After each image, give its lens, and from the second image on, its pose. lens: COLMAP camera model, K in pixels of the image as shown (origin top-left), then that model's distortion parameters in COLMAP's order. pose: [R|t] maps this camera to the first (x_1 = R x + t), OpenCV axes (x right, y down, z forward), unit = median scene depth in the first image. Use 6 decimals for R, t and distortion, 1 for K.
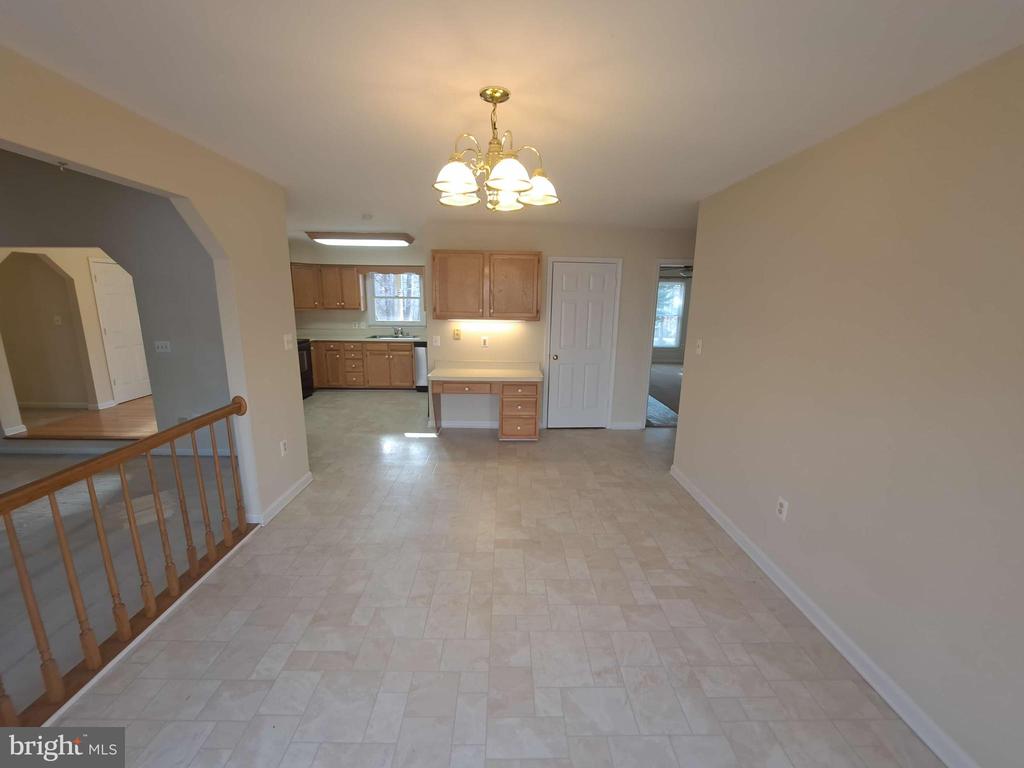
lens RADIAL K [[408.4, 0, 512.5], [0, 408.4, 386.7], [0, 0, 1]] dist [-0.012257, -0.000729]
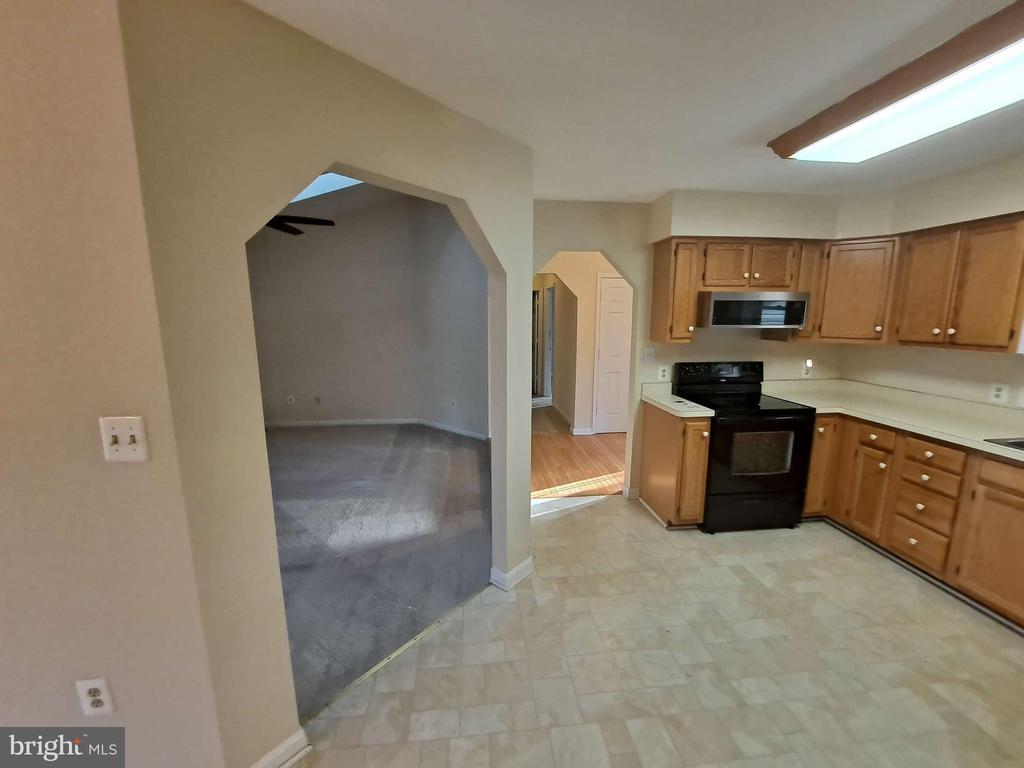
lens RADIAL K [[405.5, 0, 511.3], [0, 405.5, 386.2], [0, 0, 1]] dist [-0.018003, -0.000193]
pose [[0.079867, 0.156391, -0.984461, -0.188323], [-0.207971, 0.968496, 0.136982, -0.240061], [0.974869, 0.193799, 0.109876, 1.149745]]
